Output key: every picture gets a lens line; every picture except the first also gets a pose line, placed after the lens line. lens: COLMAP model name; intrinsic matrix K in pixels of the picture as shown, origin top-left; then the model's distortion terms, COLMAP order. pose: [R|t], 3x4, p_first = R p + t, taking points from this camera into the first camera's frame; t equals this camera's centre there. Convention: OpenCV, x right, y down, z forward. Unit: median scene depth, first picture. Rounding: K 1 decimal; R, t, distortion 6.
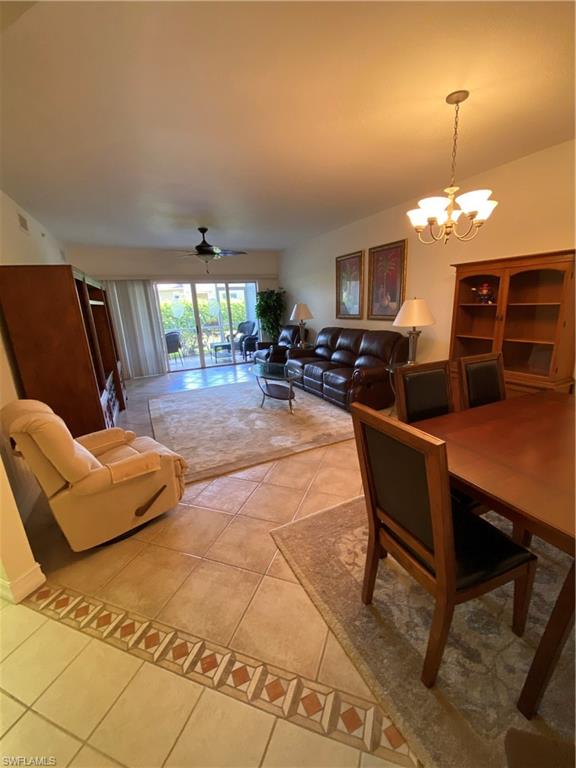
lens RADIAL K [[311.1, 0, 291.0], [0, 311.1, 381.9], [0, 0, 1]] dist [0.000605, -0.000473]
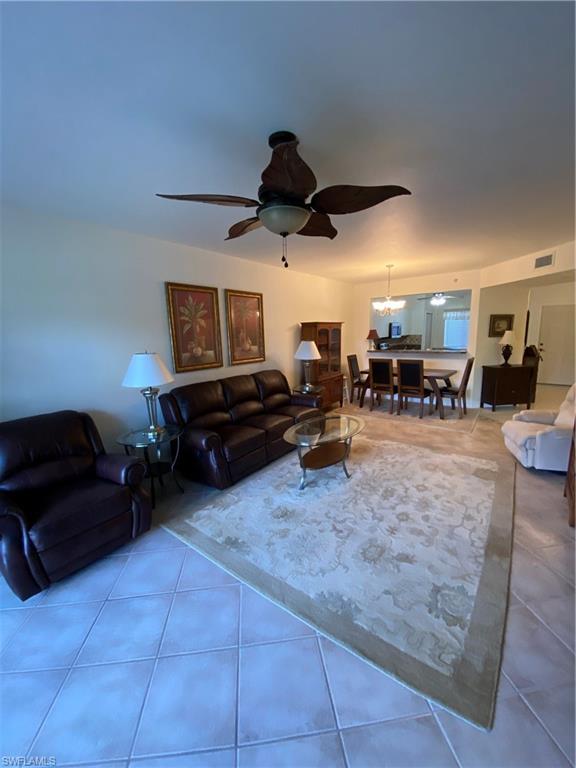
lens RADIAL K [[311.1, 0, 291.0], [0, 311.1, 381.9], [0, 0, 1]] dist [0.000605, -0.000473]
pose [[-0.455996, -0.081299, 0.886261, -0.657961], [0.281880, 0.931358, 0.230468, -0.336029], [-0.844163, 0.354911, -0.401779, 1.309364]]
